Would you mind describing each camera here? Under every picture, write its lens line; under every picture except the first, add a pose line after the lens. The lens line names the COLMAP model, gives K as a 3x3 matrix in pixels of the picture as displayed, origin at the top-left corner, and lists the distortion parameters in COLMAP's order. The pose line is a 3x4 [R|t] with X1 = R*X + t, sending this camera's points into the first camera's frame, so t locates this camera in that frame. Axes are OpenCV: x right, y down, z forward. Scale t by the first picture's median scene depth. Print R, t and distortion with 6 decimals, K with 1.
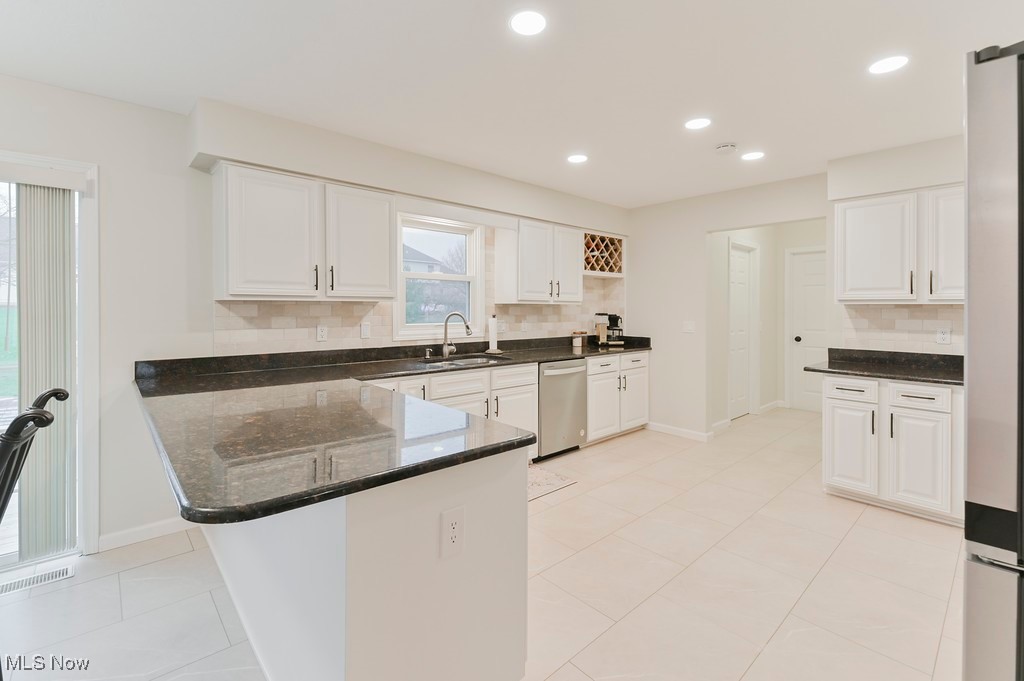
lens RADIAL K [[443.3, 0, 510.6], [0, 443.3, 308.4], [0, 0, 1]] dist [-0.013988, -0.000211]
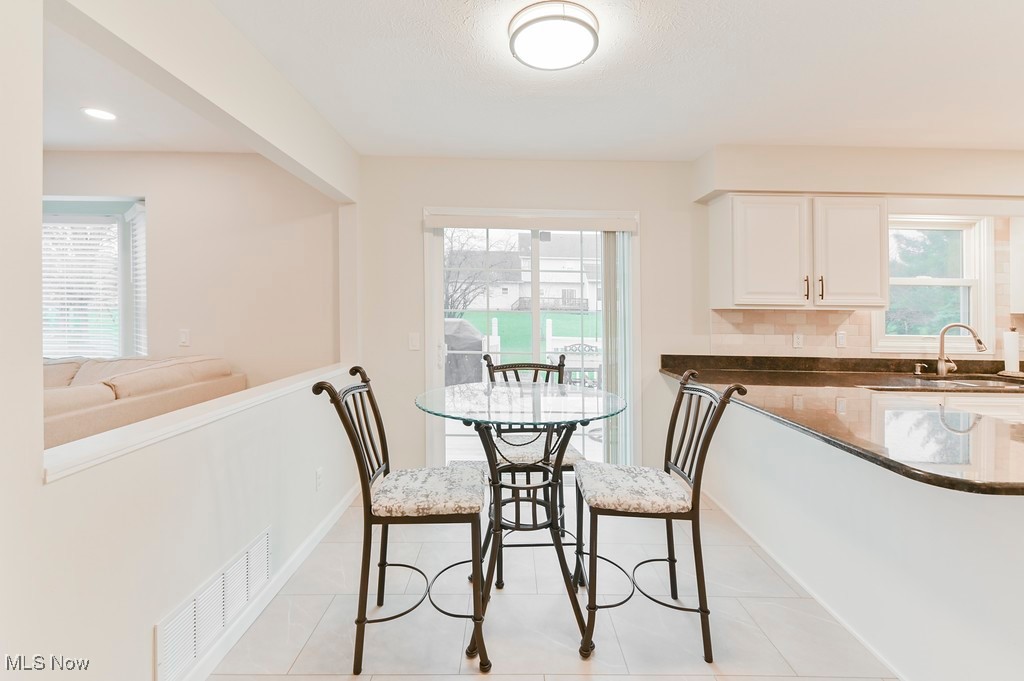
lens RADIAL K [[443.3, 0, 495.7], [0, 443.3, 308.1], [0, 0, 1]] dist [-0.013988, -0.000211]
pose [[0.732424, 0.004540, -0.680834, -0.219262], [-0.013145, 0.999886, -0.007473, -0.002748], [0.680722, 0.014423, 0.732400, -0.227996]]
